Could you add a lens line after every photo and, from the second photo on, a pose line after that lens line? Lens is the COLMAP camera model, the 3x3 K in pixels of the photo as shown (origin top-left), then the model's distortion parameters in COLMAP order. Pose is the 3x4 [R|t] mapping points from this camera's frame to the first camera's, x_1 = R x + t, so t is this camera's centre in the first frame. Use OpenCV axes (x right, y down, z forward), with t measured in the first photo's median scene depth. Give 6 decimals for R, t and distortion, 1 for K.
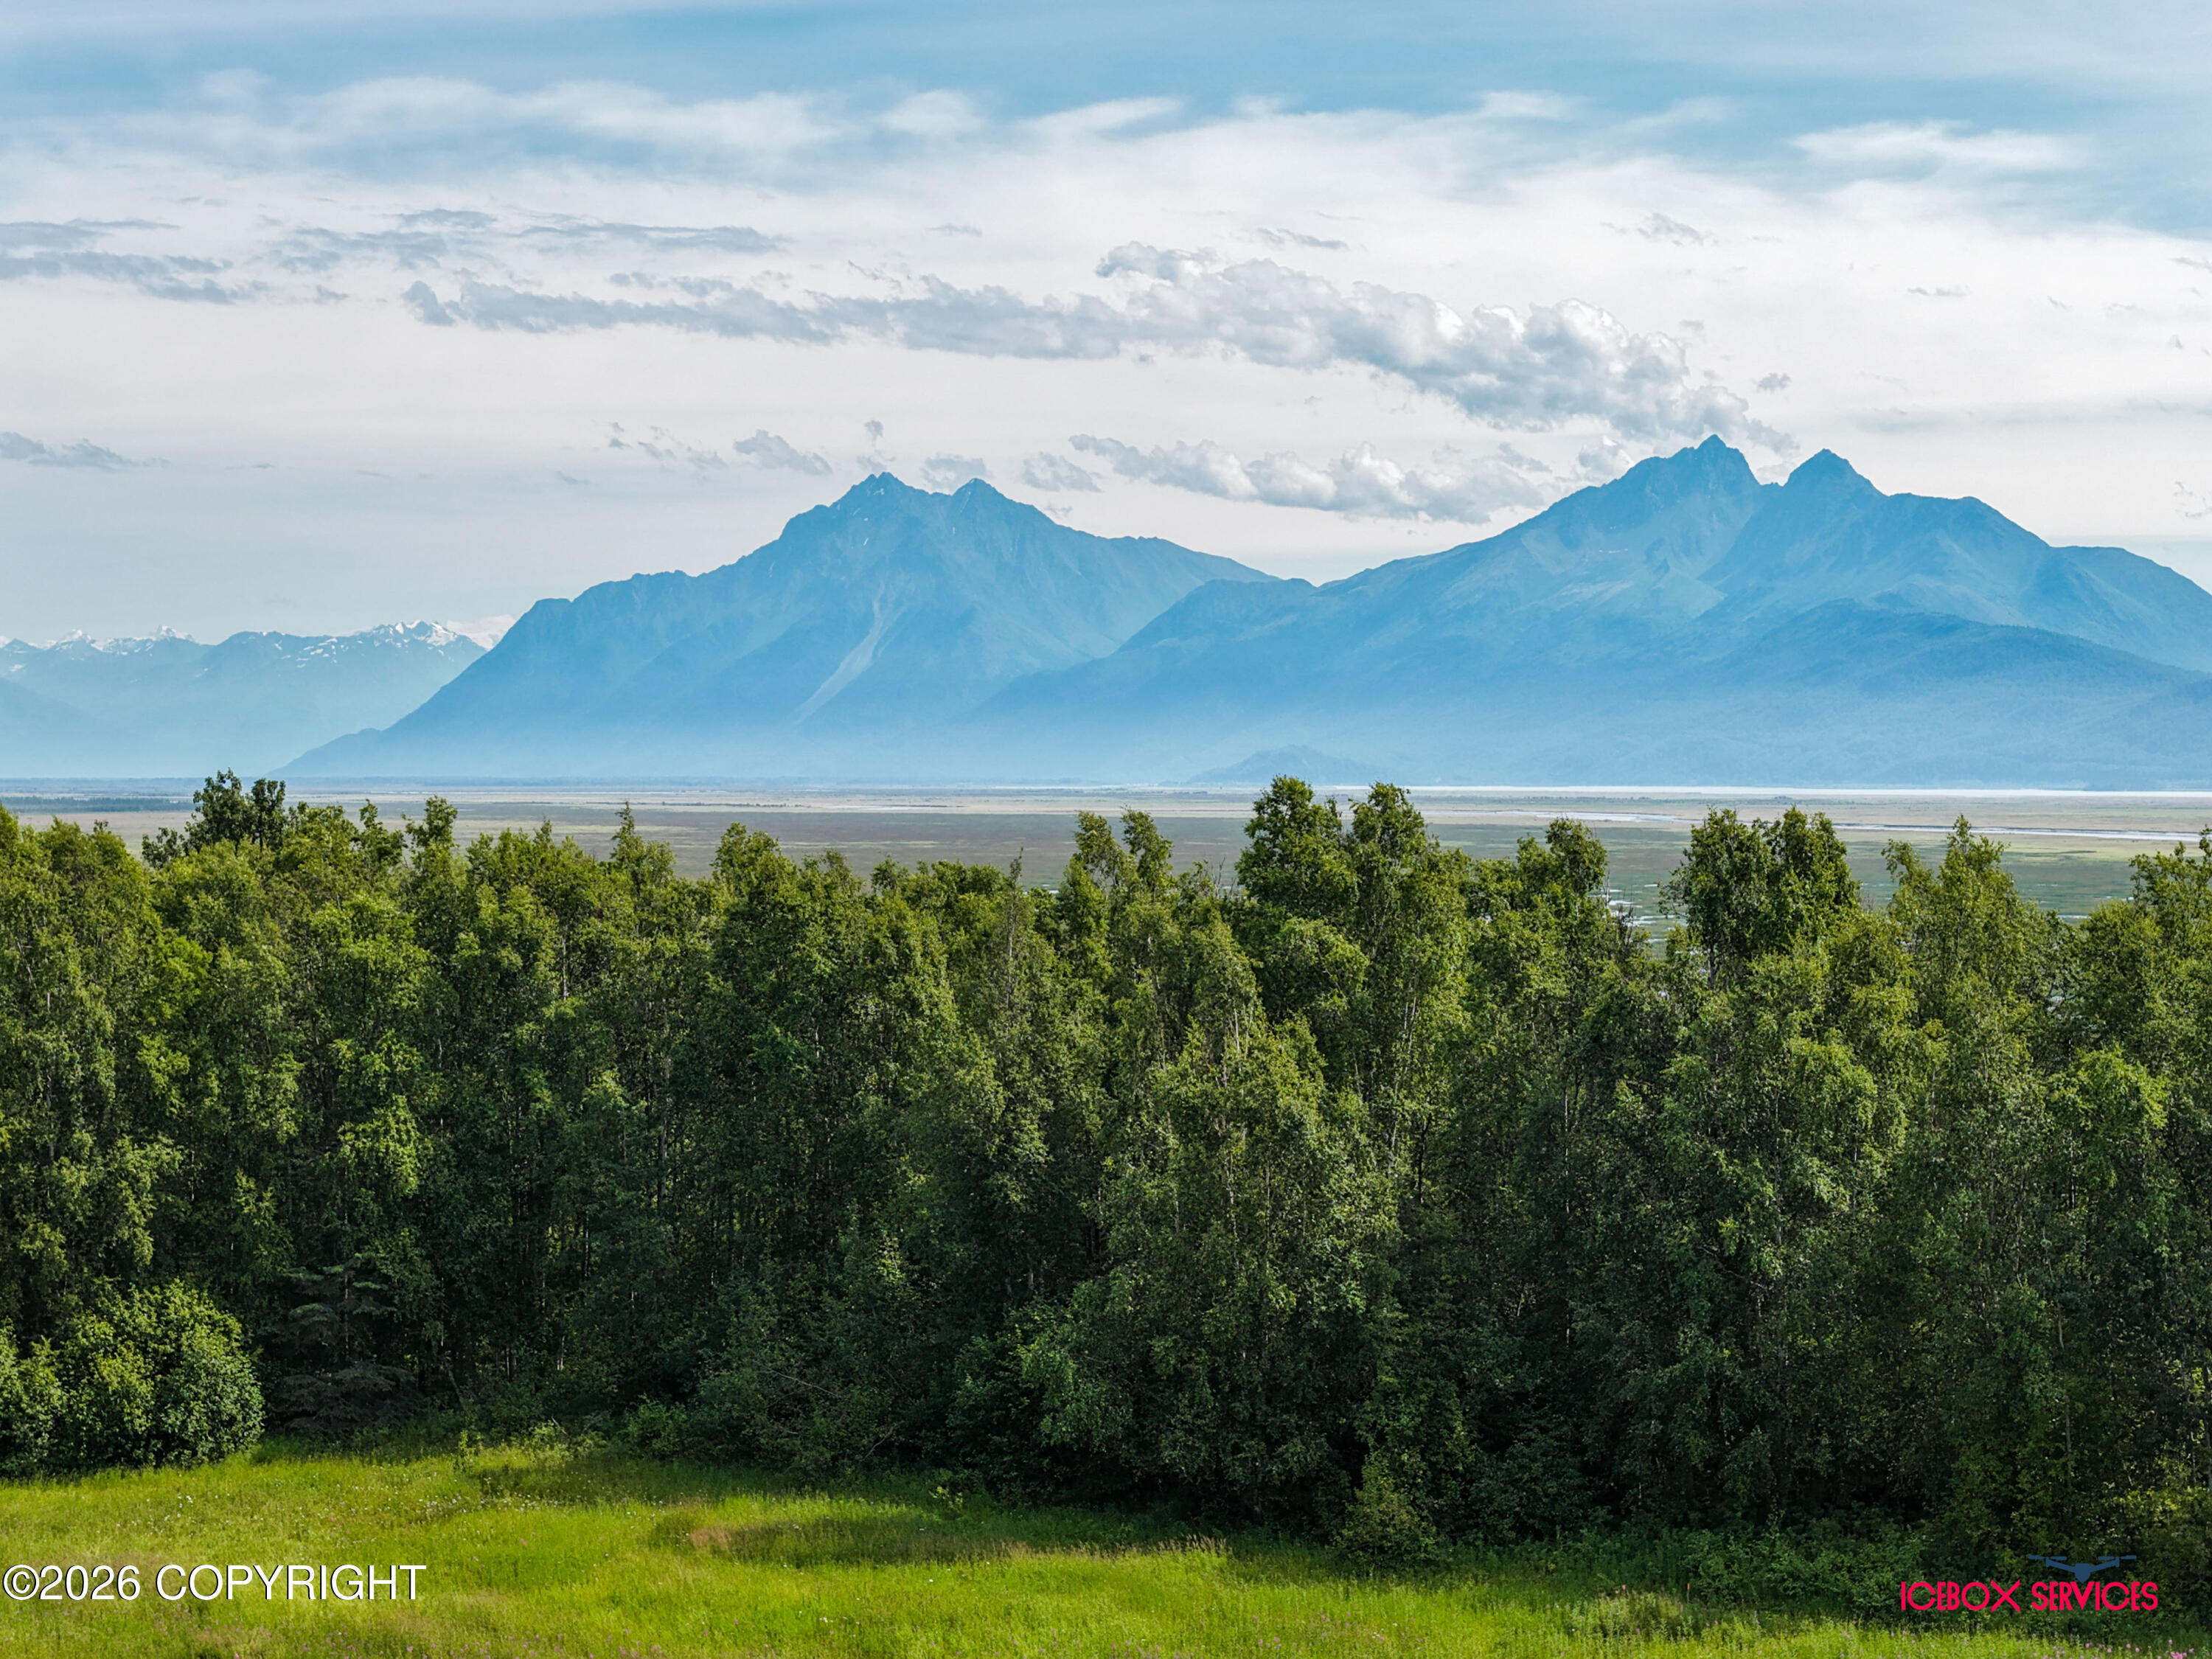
lens RADIAL K [[4576.0, 0, 1104.4], [0, 4576.0, 842.8], [0, 0, 1]] dist [-0.148919, 0.000000]
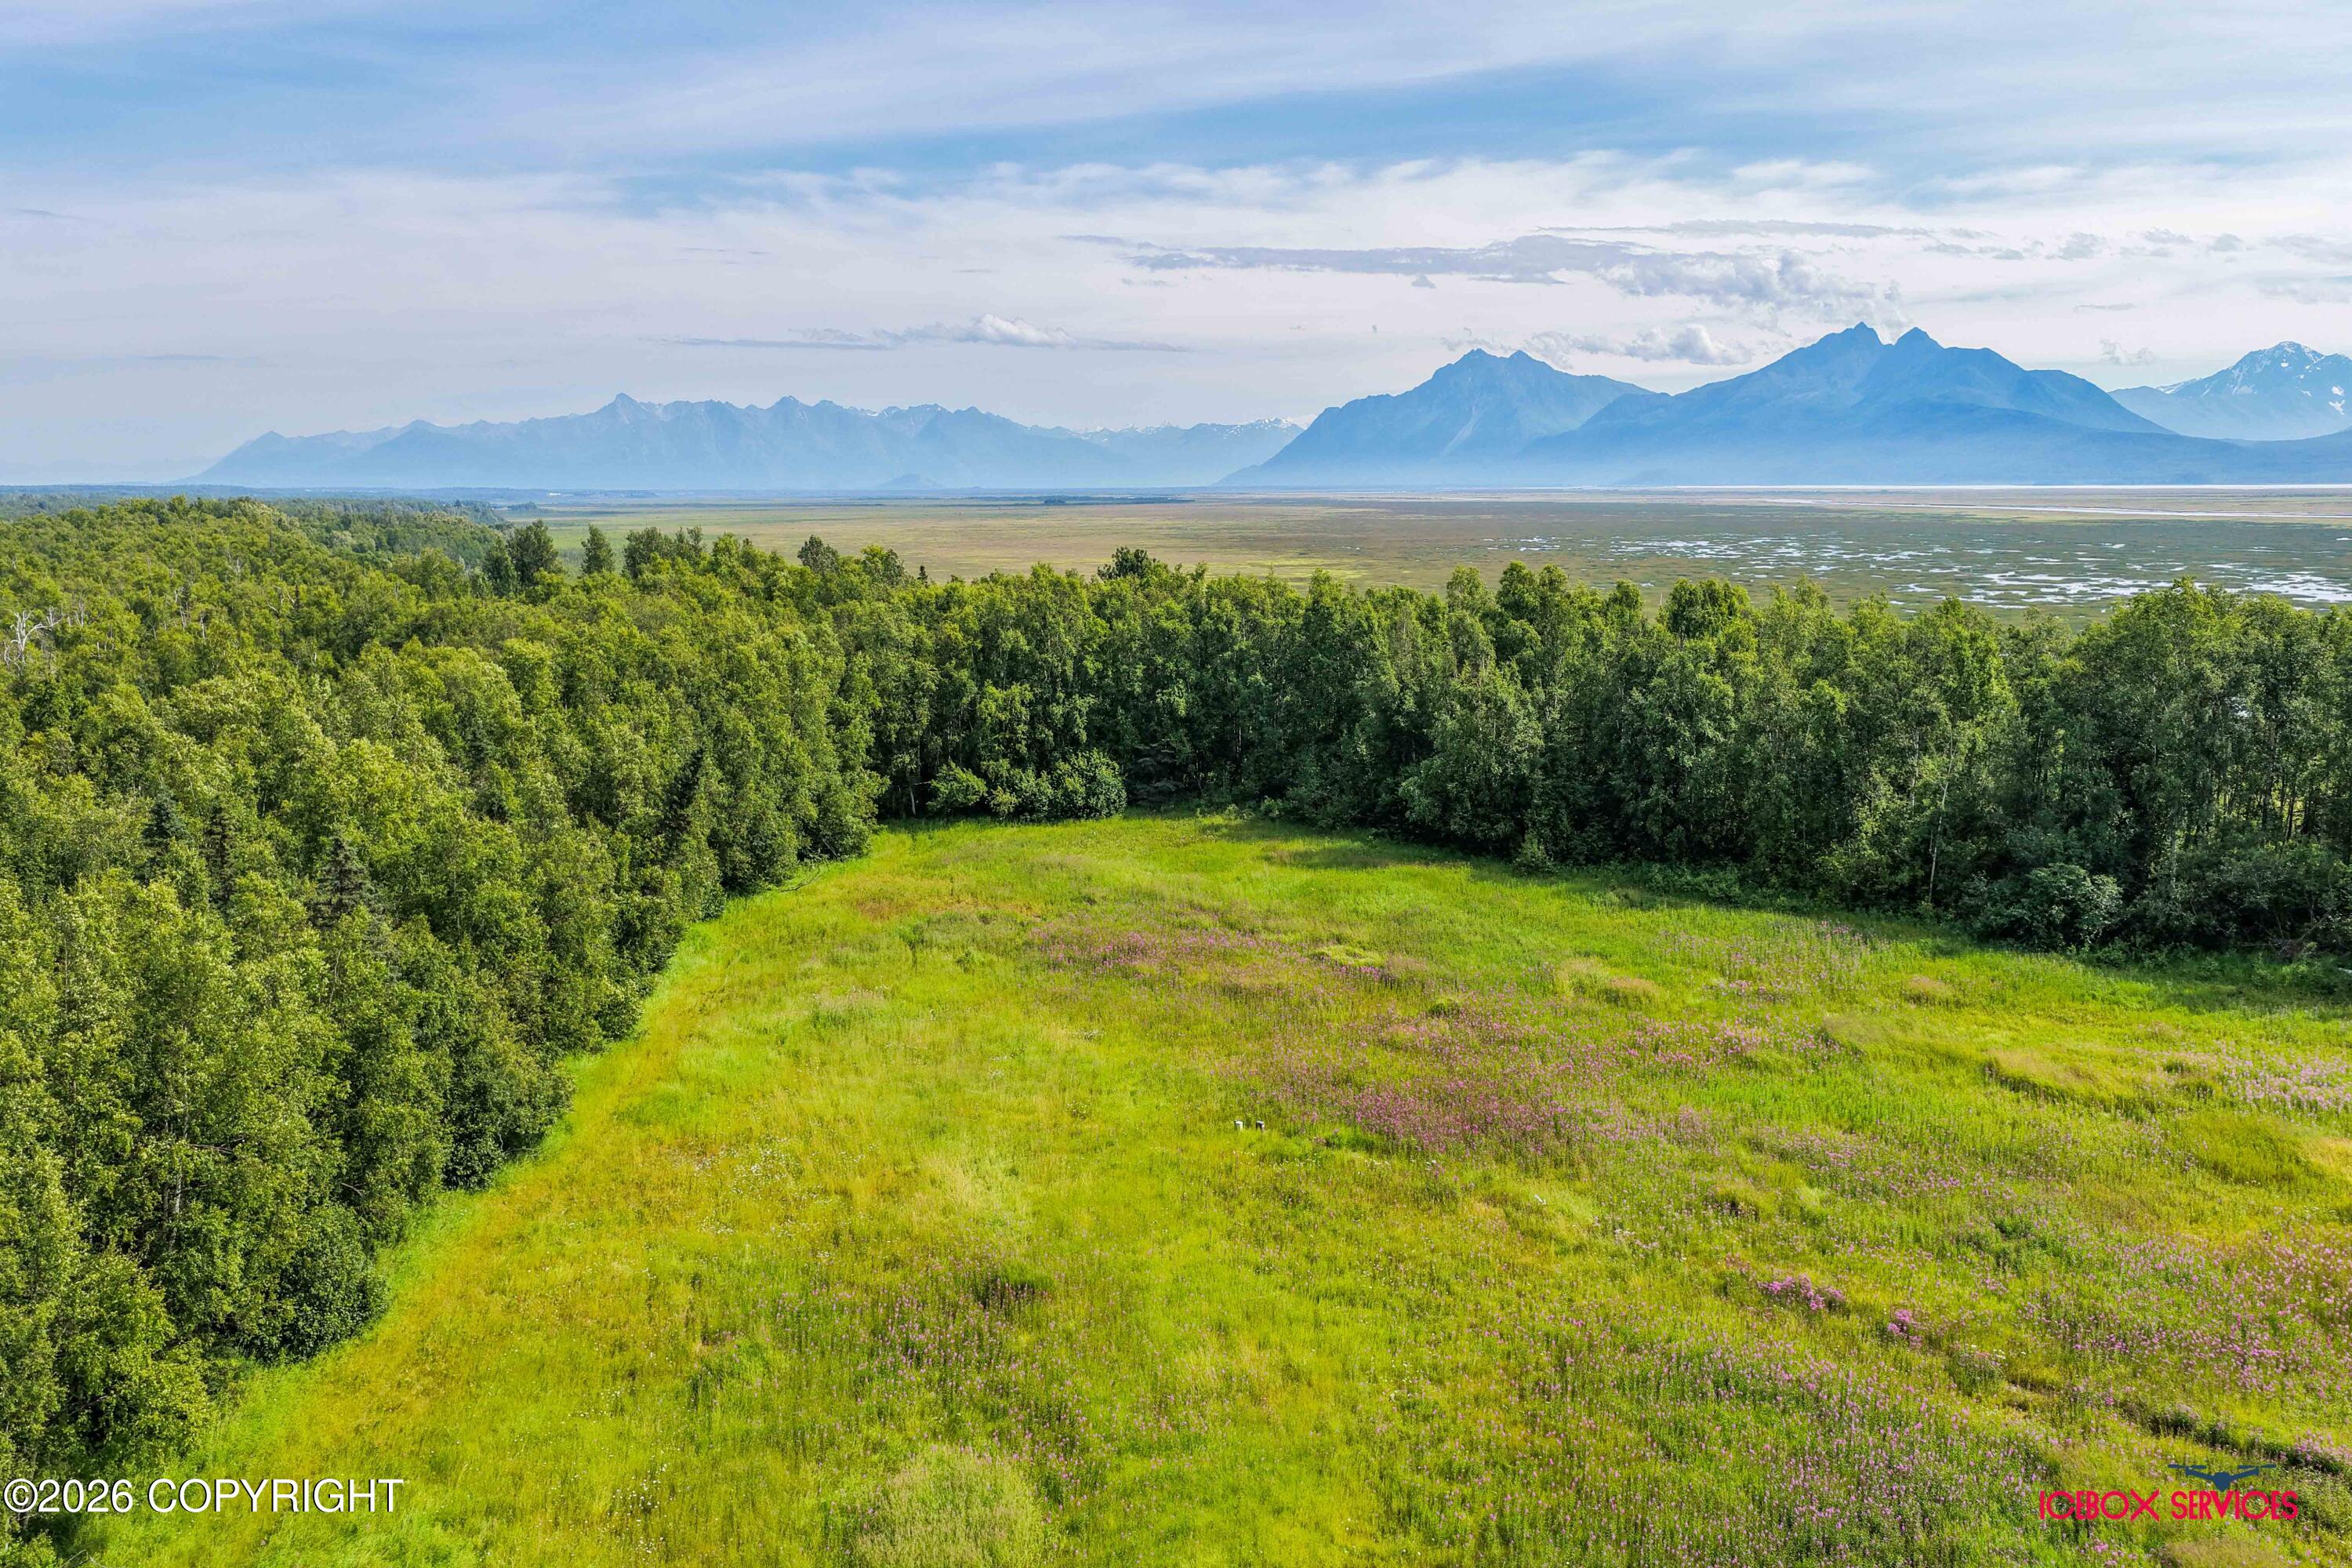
lens RADIAL K [[1945.3, 0, 1176.3], [0, 1945.3, 792.9], [0, 0, 1]] dist [-0.011157, 0.035987]
pose [[0.980115, 0.022041, -0.197201, 0.070786], [0.006269, 0.989876, 0.141795, -0.041291], [0.198330, -0.140212, 0.970055, -0.105640]]
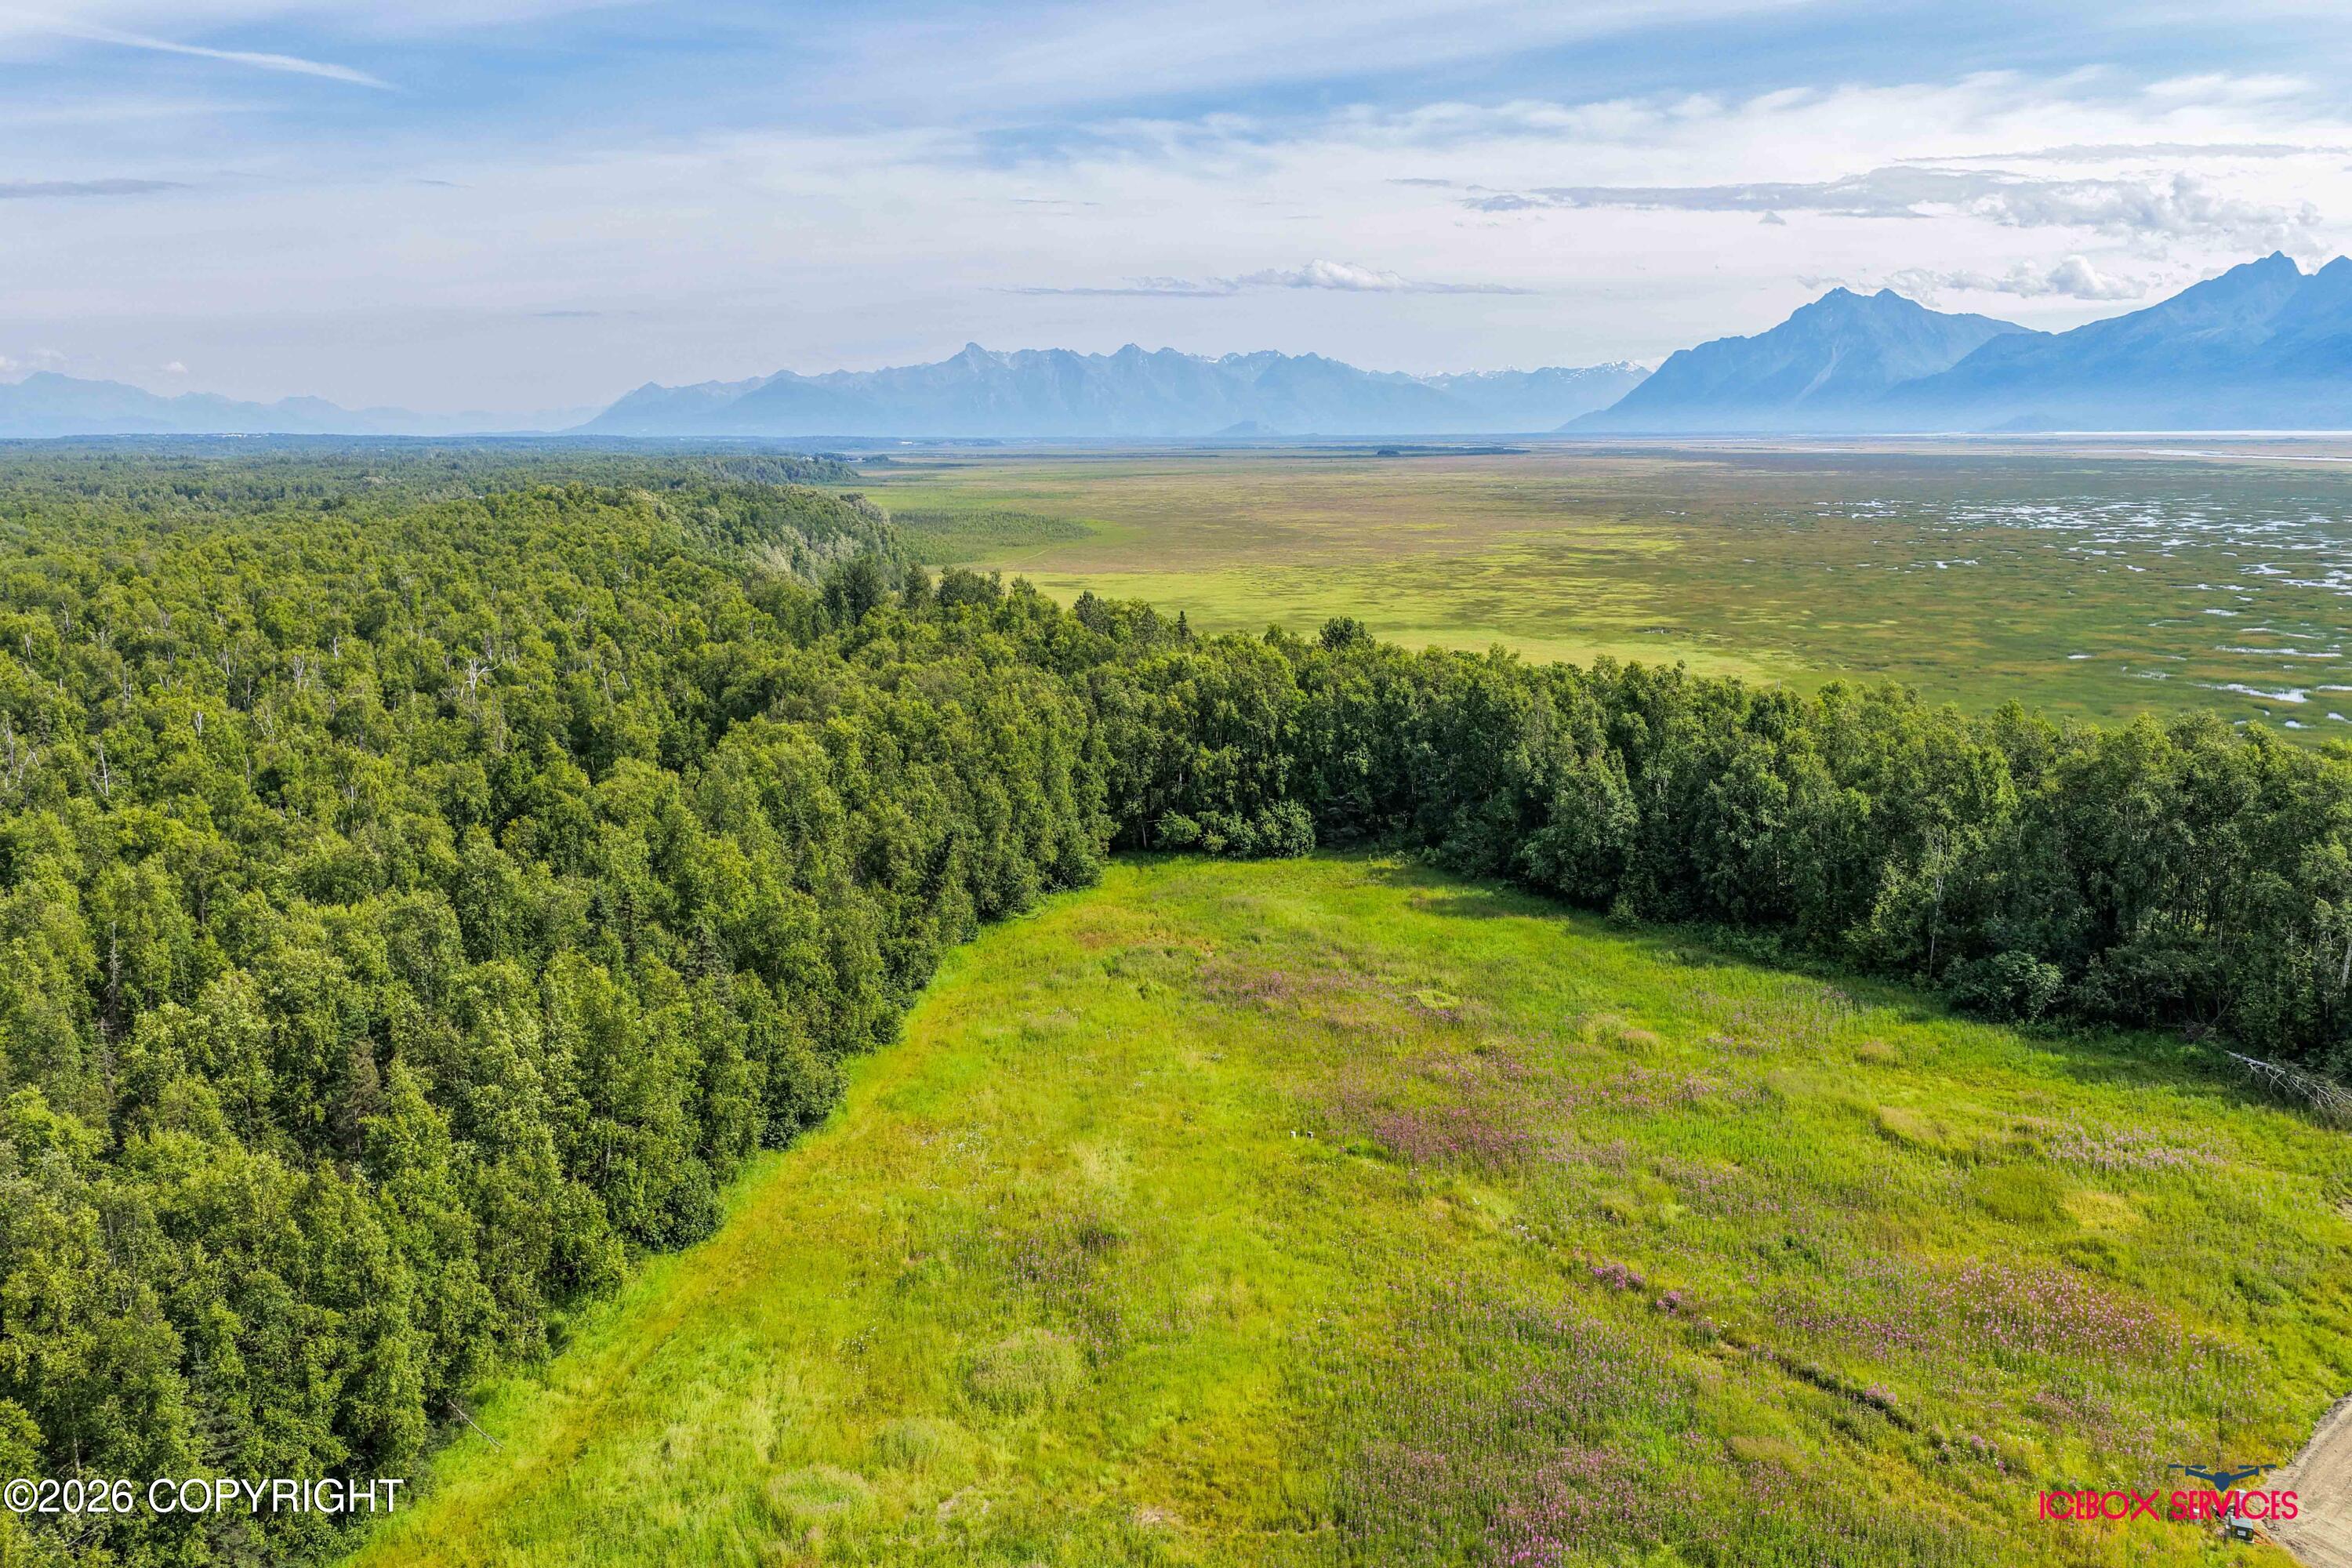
lens RADIAL K [[1945.3, 0, 1177.1], [0, 1945.3, 794.4], [0, 0, 1]] dist [-0.011157, 0.035987]
pose [[0.932280, 0.055619, -0.357436, 0.224383], [0.005779, 0.985693, 0.168453, -0.147264], [0.361691, -0.159111, 0.918620, -0.316993]]
